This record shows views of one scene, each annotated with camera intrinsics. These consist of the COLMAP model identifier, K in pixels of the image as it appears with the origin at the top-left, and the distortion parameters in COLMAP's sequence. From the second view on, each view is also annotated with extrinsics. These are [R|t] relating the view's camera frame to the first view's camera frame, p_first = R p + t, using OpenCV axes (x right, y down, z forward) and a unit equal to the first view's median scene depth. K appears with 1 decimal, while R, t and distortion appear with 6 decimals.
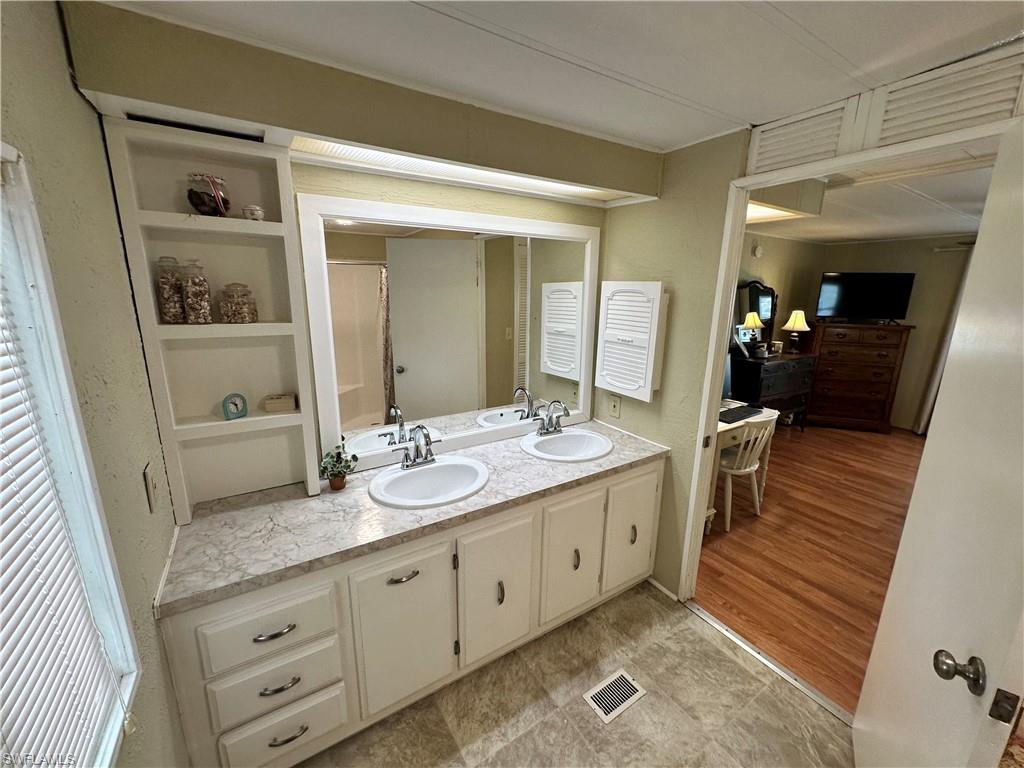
lens RADIAL K [[409.8, 0, 510.5], [0, 409.8, 382.0], [0, 0, 1]] dist [-0.001179, 0.000501]
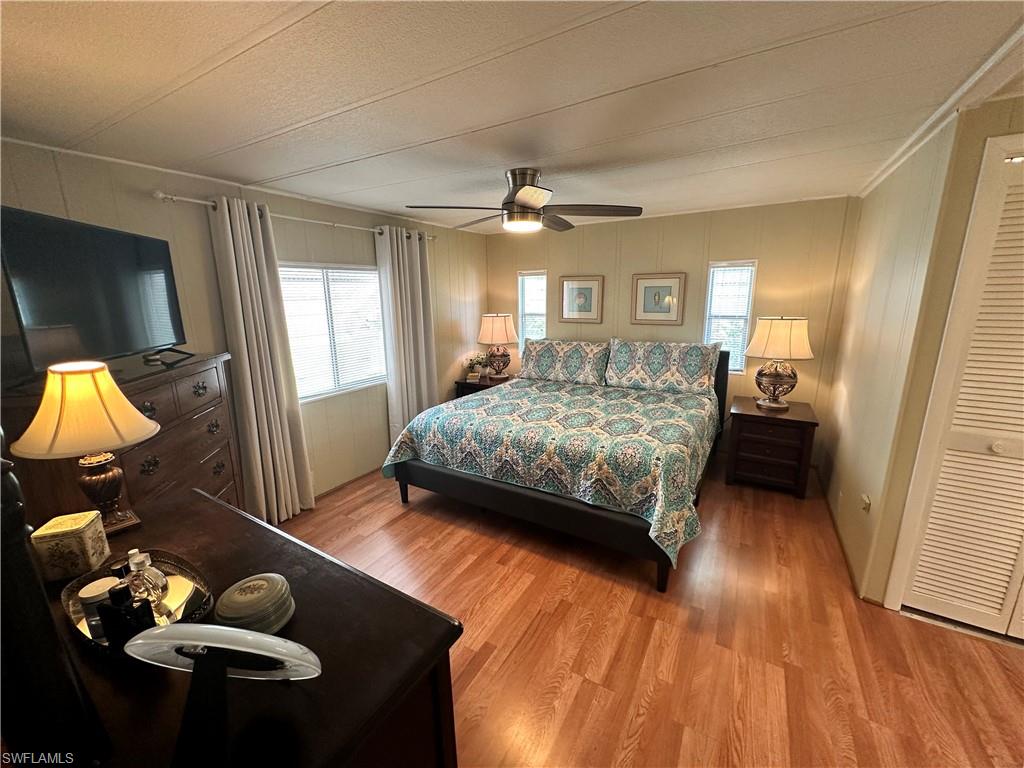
lens RADIAL K [[409.8, 0, 515.4], [0, 409.8, 381.3], [0, 0, 1]] dist [-0.001179, 0.000501]
pose [[-0.461859, -0.199763, 0.864165, 0.958505], [0.203025, 0.924628, 0.322248, -0.463017], [-0.863405, 0.324280, -0.386490, 2.158979]]
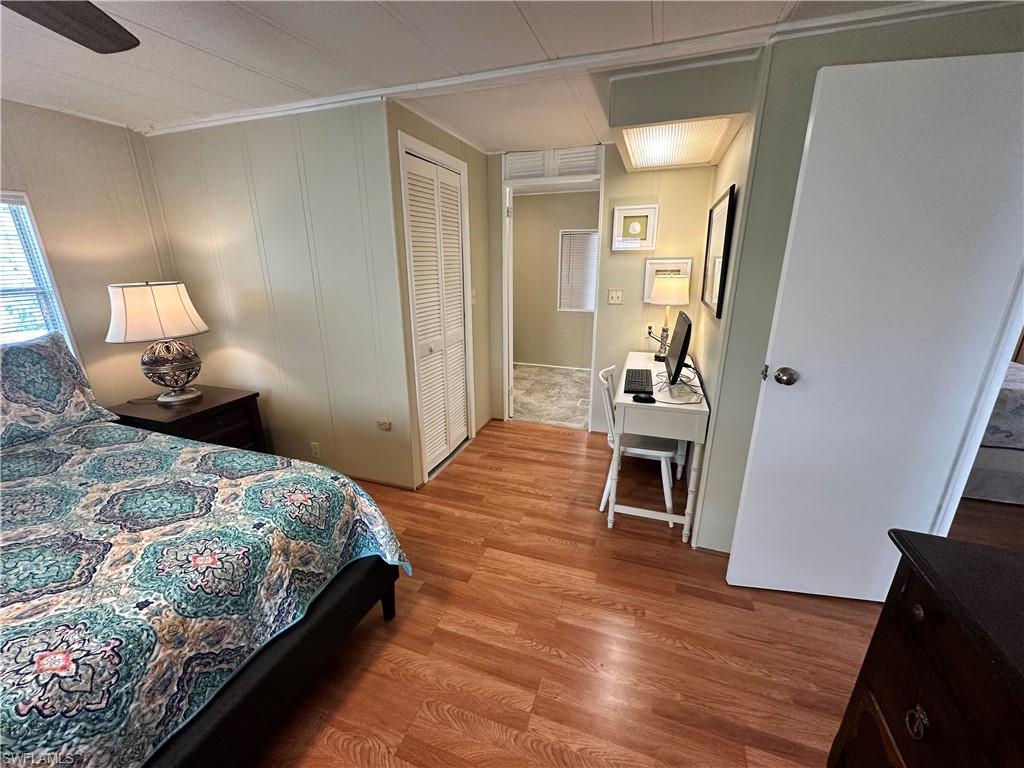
lens RADIAL K [[409.8, 0, 508.2], [0, 409.8, 386.9], [0, 0, 1]] dist [-0.001179, 0.000501]
pose [[-0.785535, 0.175172, -0.593506, 1.892496], [-0.144488, 0.880667, 0.451163, -0.378234], [0.601713, 0.440159, -0.666485, 2.099638]]
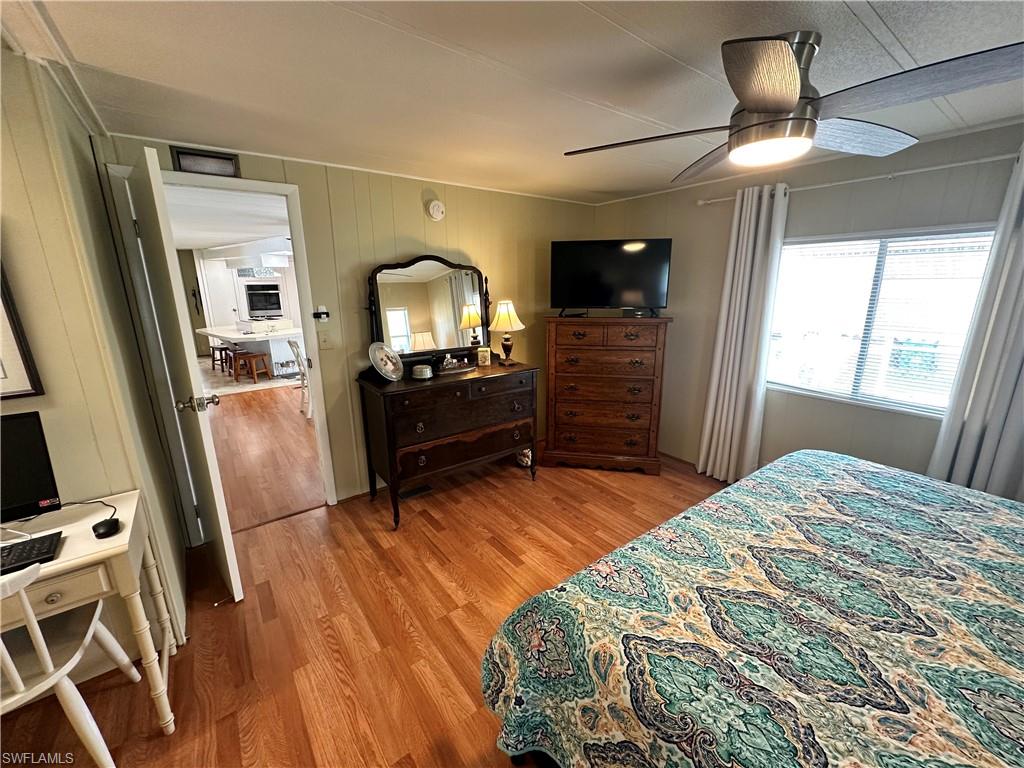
lens RADIAL K [[409.8, 0, 508.3], [0, 409.8, 380.6], [0, 0, 1]] dist [-0.001179, 0.000501]
pose [[0.996563, -0.045743, 0.069066, 1.608923], [0.044629, 0.998849, 0.017584, -0.140911], [-0.069791, -0.014442, 0.997457, 0.848699]]
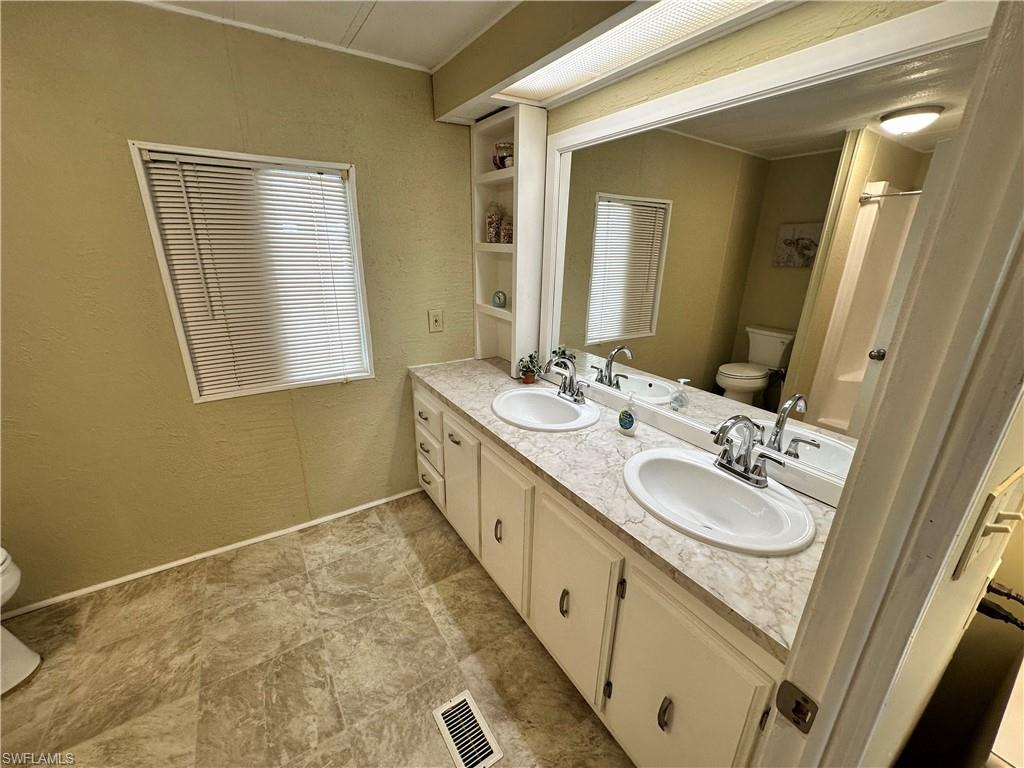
lens RADIAL K [[409.8, 0, 512.5], [0, 409.8, 381.6], [0, 0, 1]] dist [-0.001179, 0.000501]
pose [[0.007632, 0.307601, -0.951485, 0.690098], [-0.236414, 0.925093, 0.297172, -0.095727], [0.971622, 0.222676, 0.079782, 0.761457]]
